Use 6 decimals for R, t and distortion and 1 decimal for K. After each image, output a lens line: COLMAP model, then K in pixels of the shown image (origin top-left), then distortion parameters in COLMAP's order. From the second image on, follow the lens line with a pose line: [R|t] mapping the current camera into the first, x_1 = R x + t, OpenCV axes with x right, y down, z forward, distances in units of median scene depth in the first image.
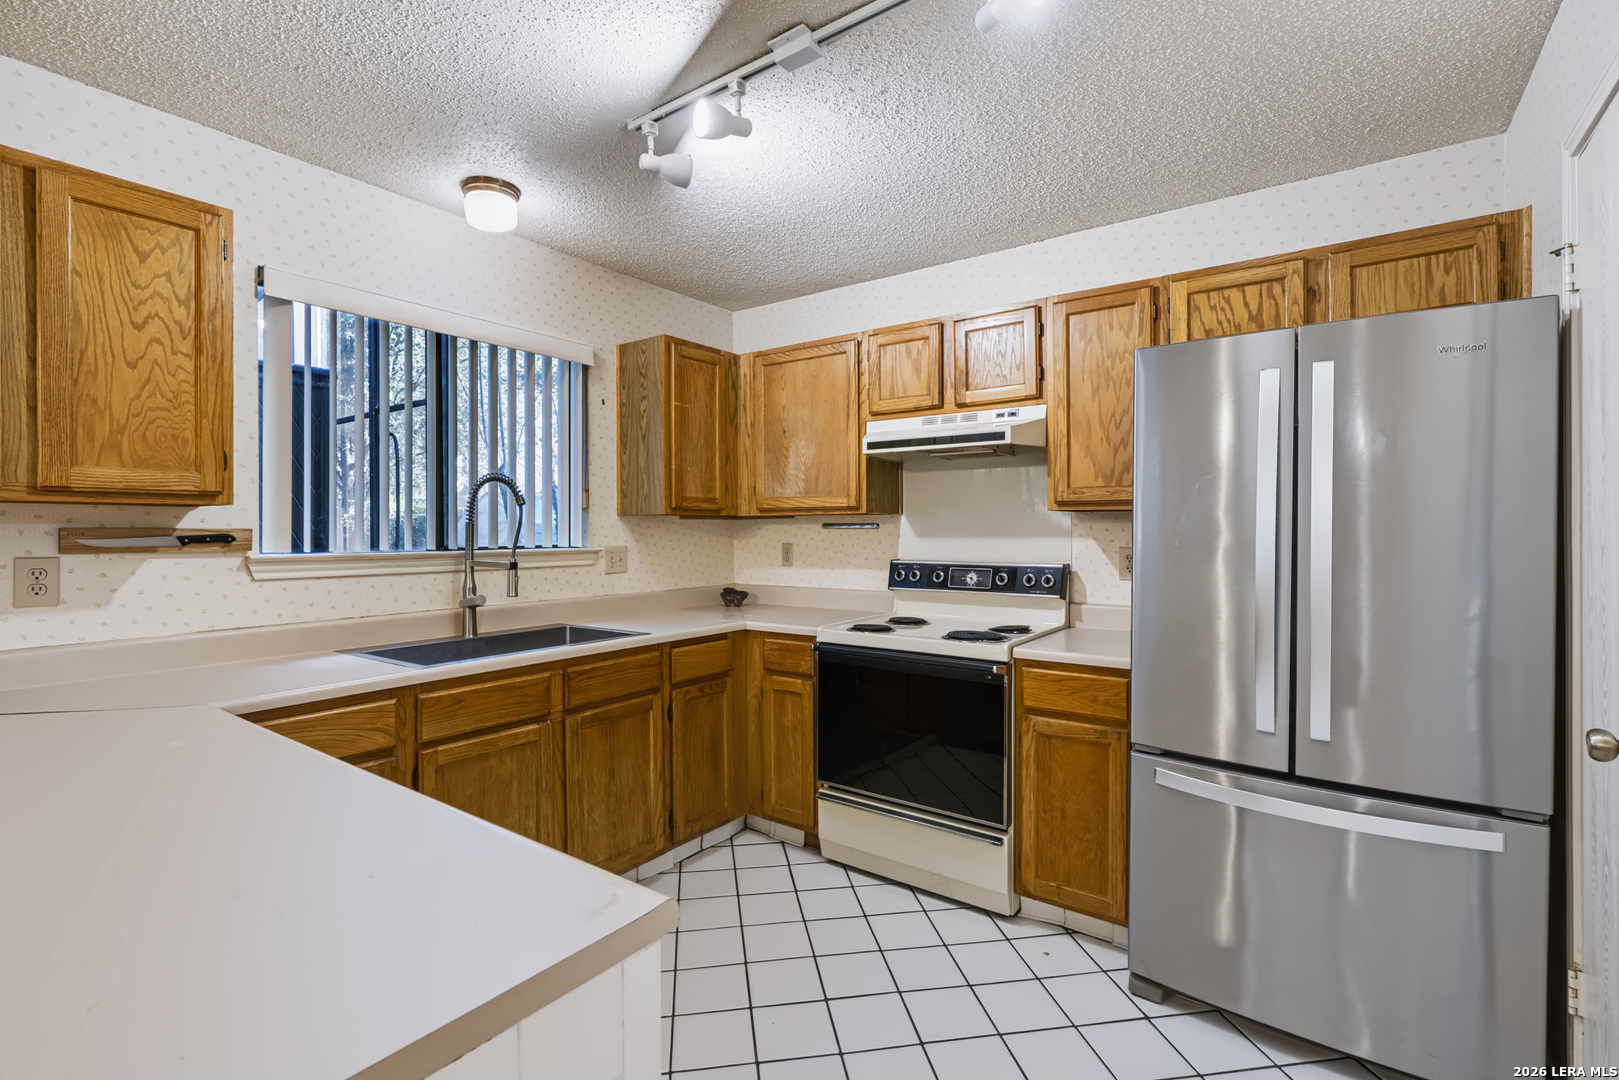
lens RADIAL K [[737.8, 0, 808.6], [0, 737.8, 534.2], [0, 0, 1]] dist [-0.008502, 0.001481]
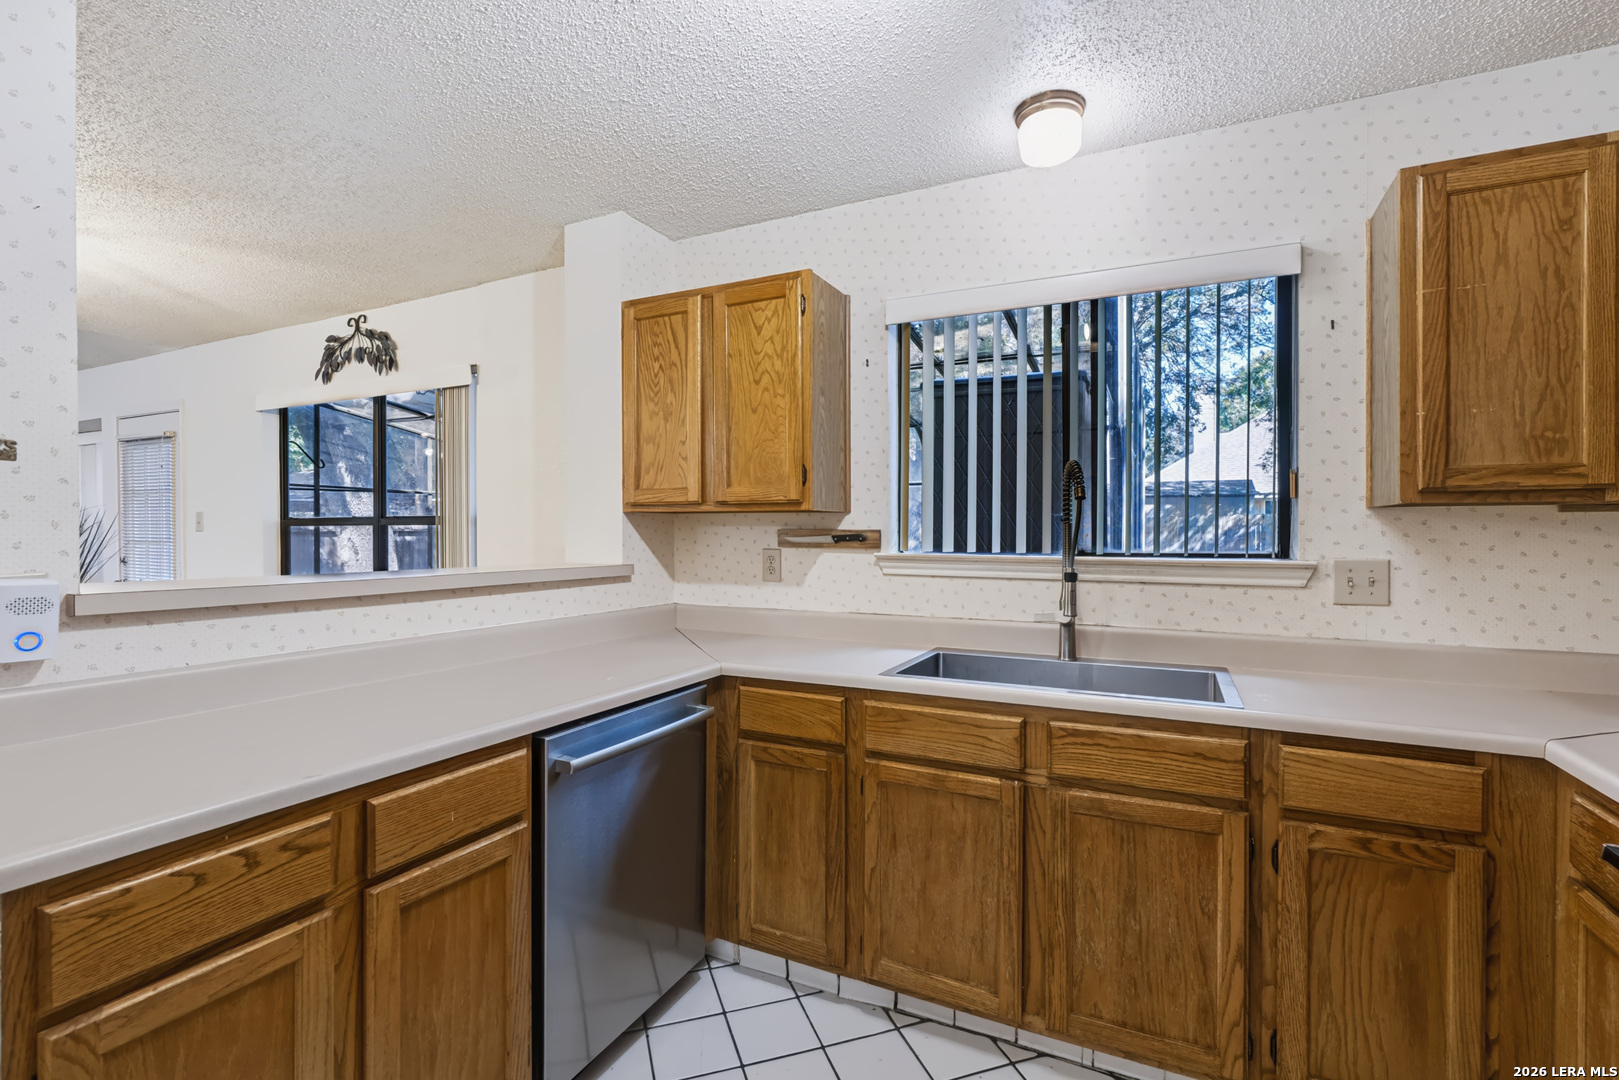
lens RADIAL K [[737.8, 0, 819.0], [0, 737.8, 545.3], [0, 0, 1]] dist [-0.008502, 0.001481]
pose [[0.169564, 0.015769, -0.985393, 0.351489], [-0.011173, 0.999838, 0.014078, 0.001364], [0.985456, 0.008622, 0.169712, 0.656368]]
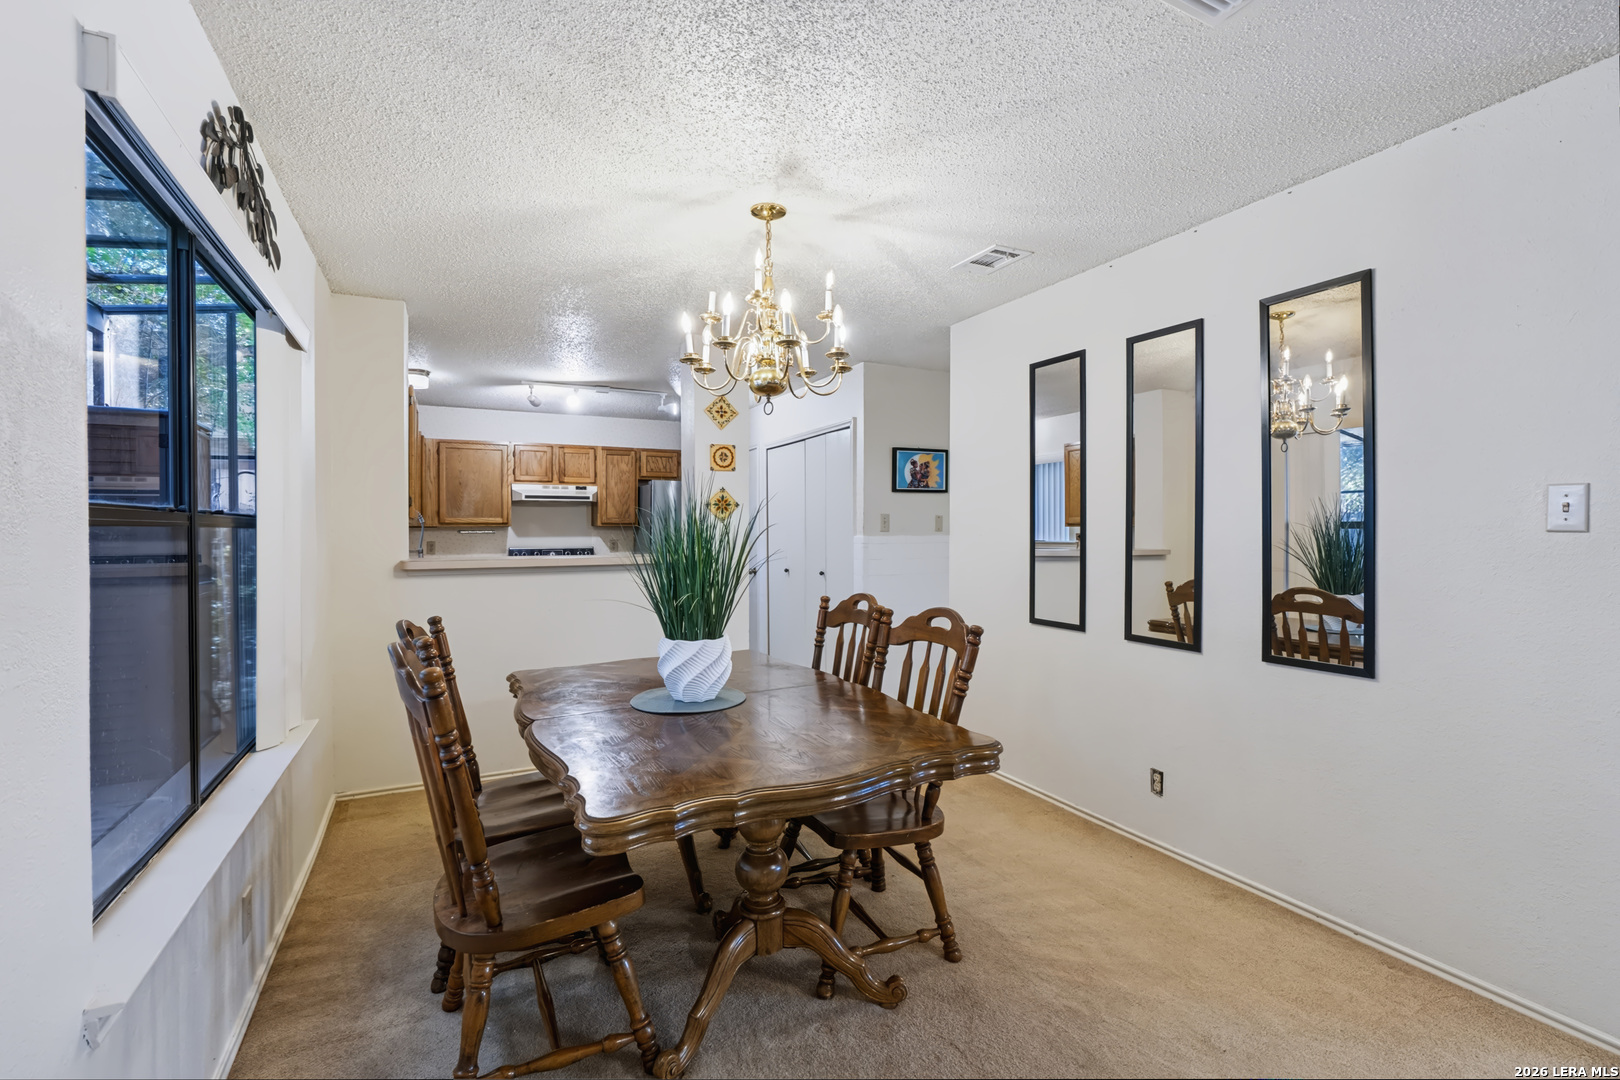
lens RADIAL K [[738.3, 0, 818.1], [0, 738.3, 518.8], [0, 0, 1]] dist [-0.008502, 0.001481]
pose [[0.456691, 0.016556, 0.889471, -1.894247], [0.006839, 0.999732, -0.022120, 0.006008], [-0.889599, 0.016185, 0.456456, -1.037693]]
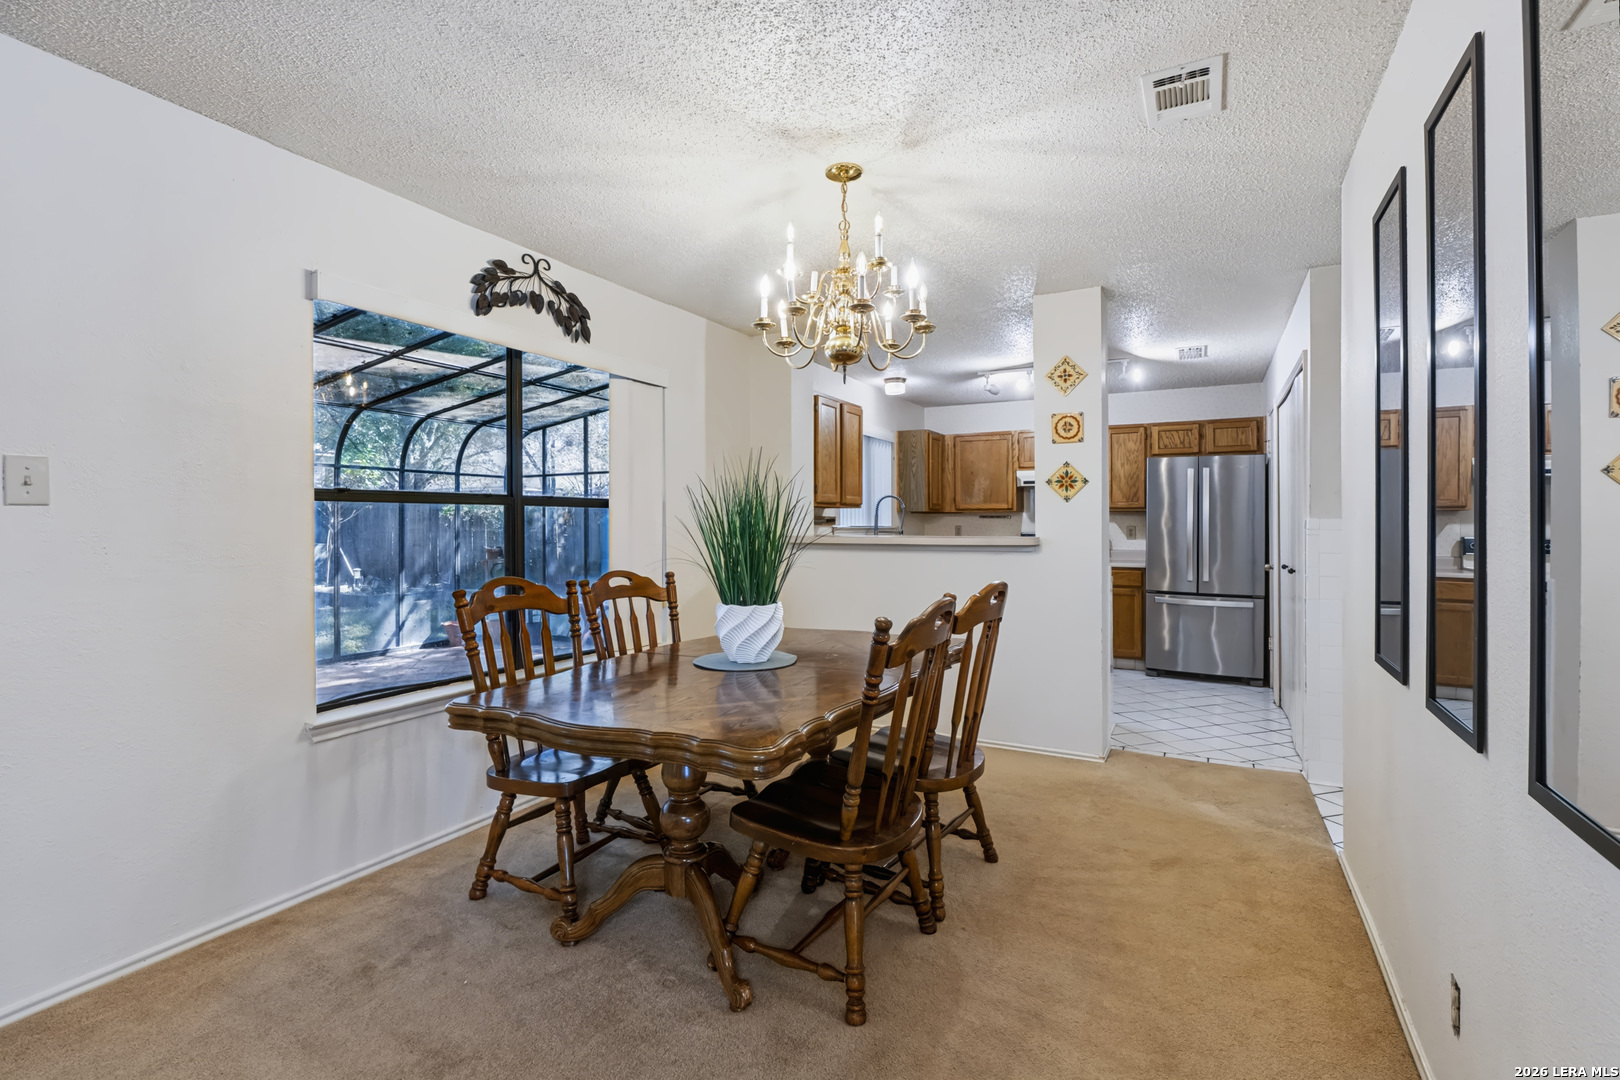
lens RADIAL K [[738.3, 0, 808.7], [0, 738.3, 520.5], [0, 0, 1]] dist [-0.008502, 0.001481]
pose [[0.990958, 0.003484, 0.134129, -1.127133], [-0.002113, 0.999944, -0.010364, 0.031938], [-0.134157, 0.009986, 0.990910, -1.517356]]
